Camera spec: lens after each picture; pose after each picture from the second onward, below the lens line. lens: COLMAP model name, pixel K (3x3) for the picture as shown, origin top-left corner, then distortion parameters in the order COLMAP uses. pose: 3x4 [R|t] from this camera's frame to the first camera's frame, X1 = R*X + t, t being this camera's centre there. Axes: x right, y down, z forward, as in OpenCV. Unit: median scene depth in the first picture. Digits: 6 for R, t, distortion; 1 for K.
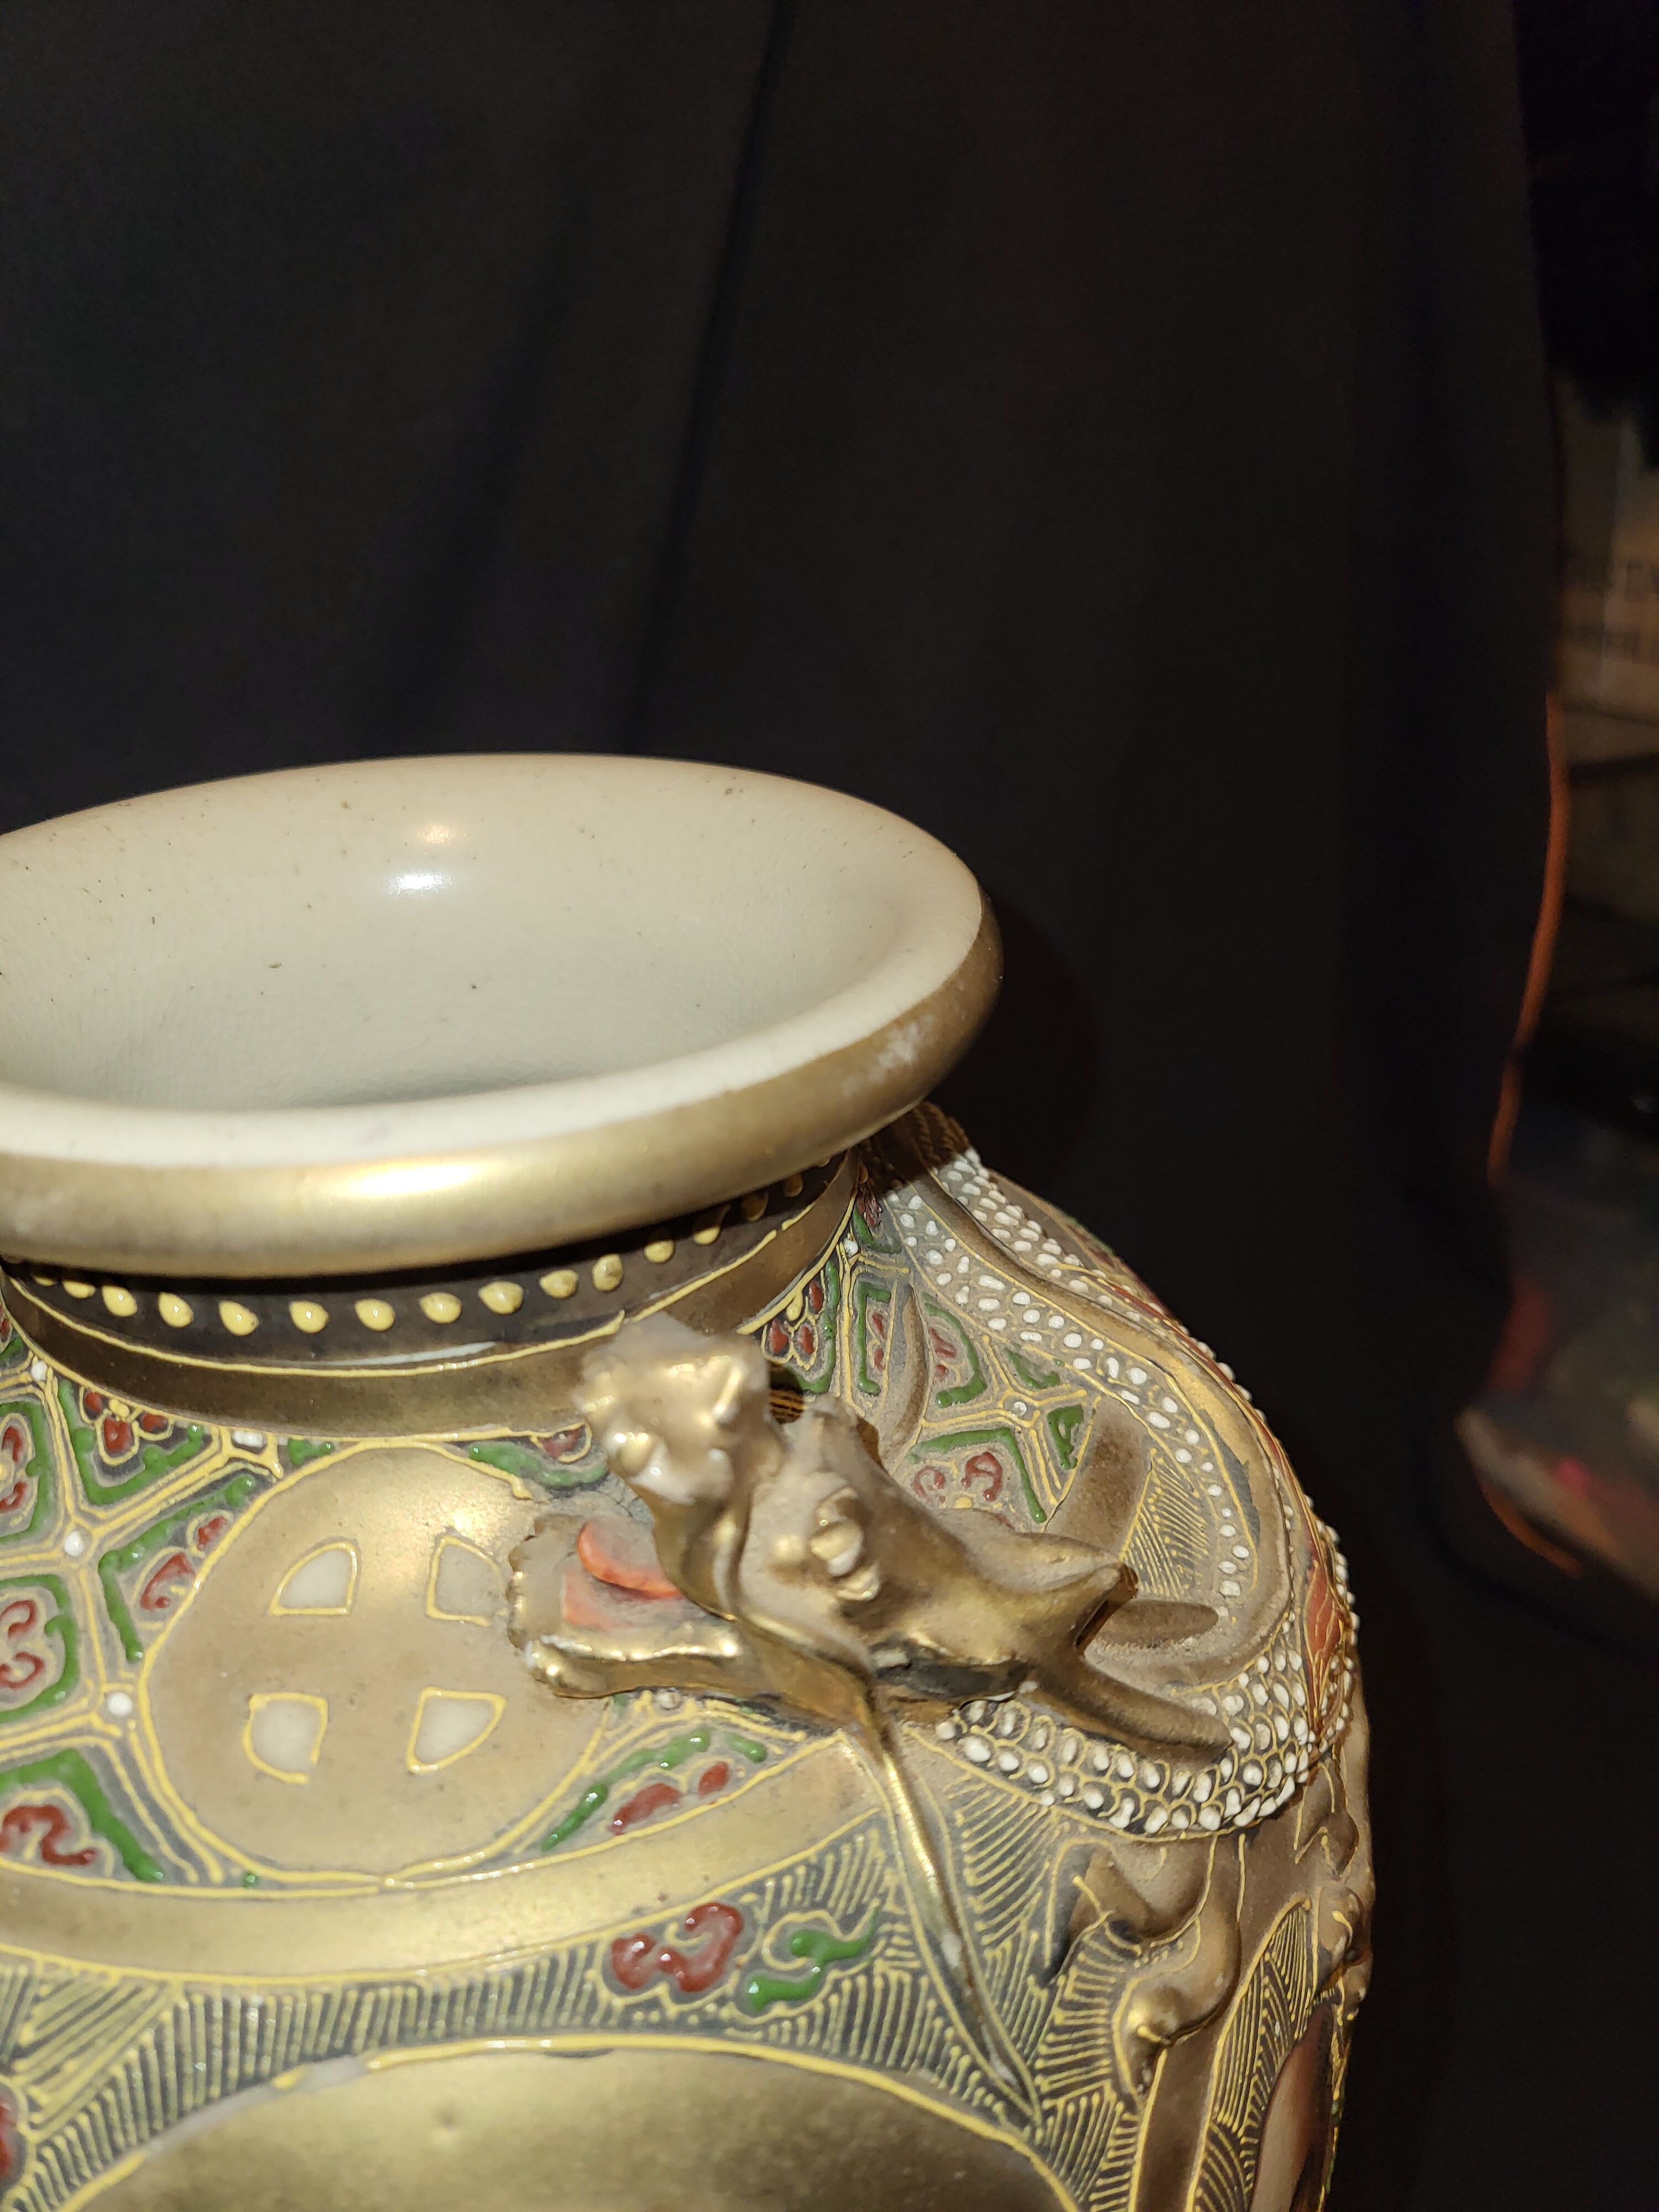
lens RADIAL K [[1716.7, 0, 829.5], [0, 1716.7, 1106.0], [0, 0, 1]] dist [0.003580, -0.018846]
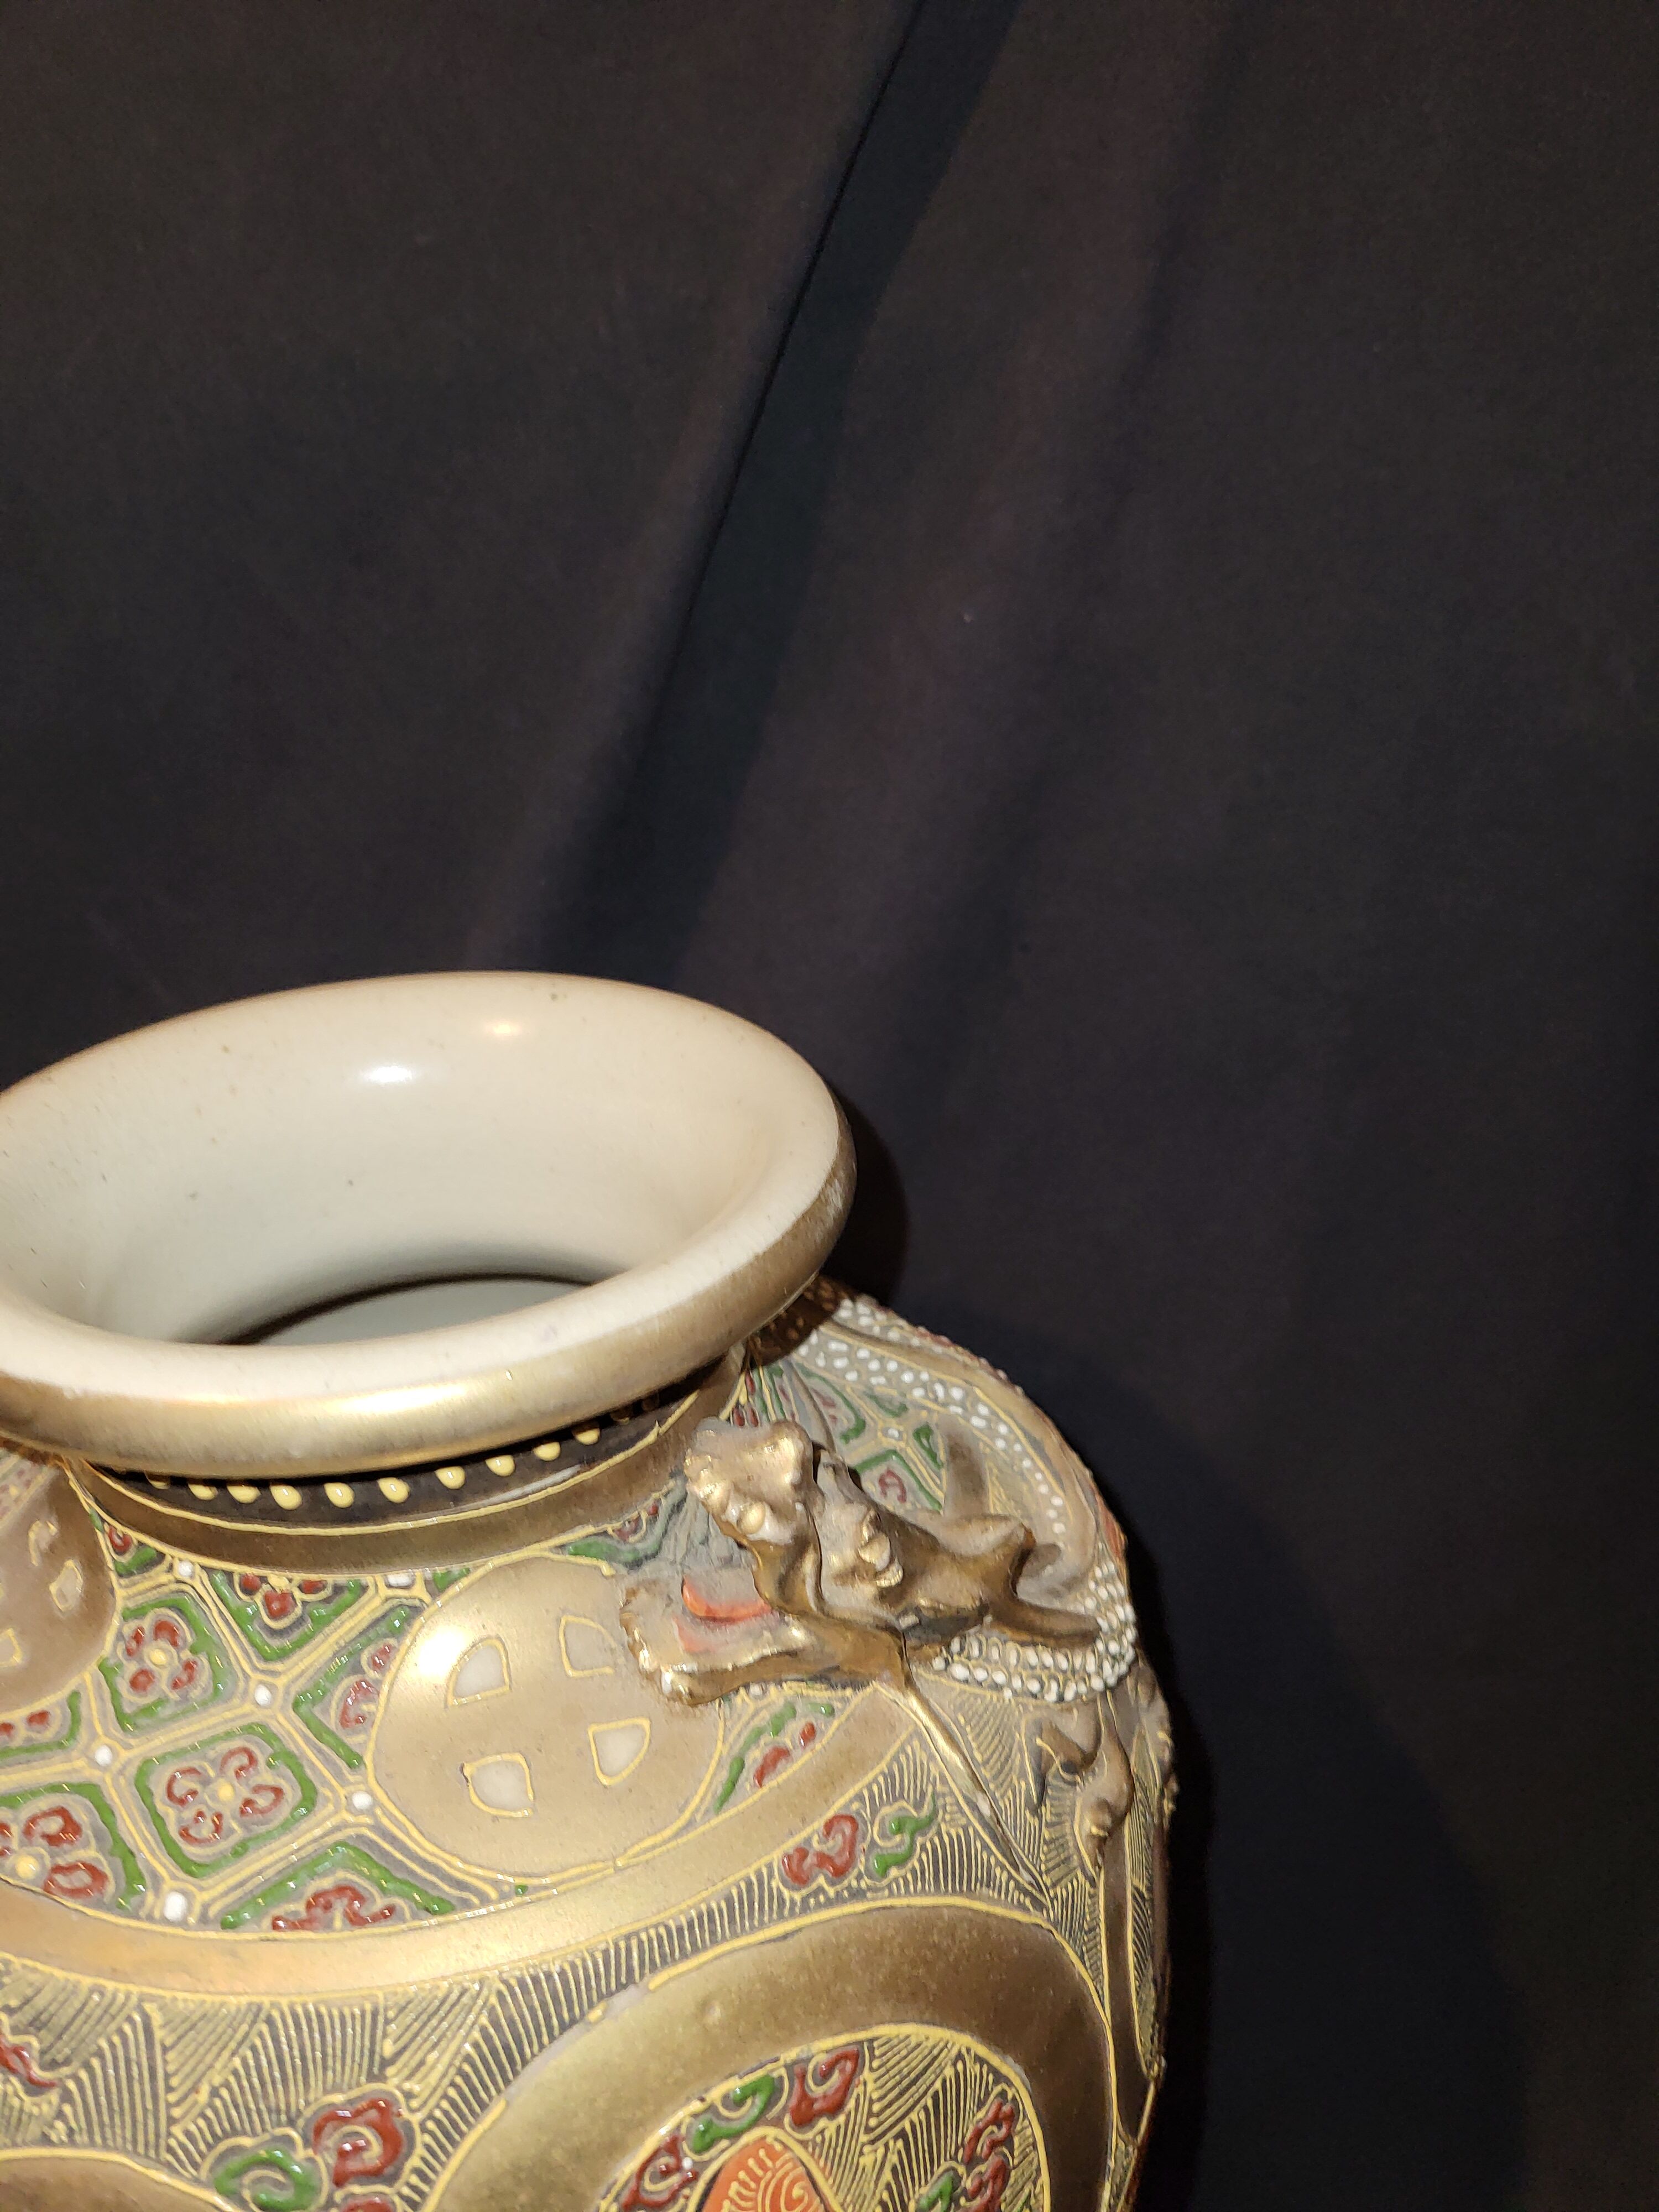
lens RADIAL K [[1709.8, 0, 814.0], [0, 1709.8, 1133.1], [0, 0, 1]] dist [0.000737, 0.002219]
pose [[0.939753, -0.154706, 0.304844, -0.402827], [0.154947, 0.987642, 0.023562, -0.125856], [-0.304721, 0.025092, 0.952111, -0.344928]]
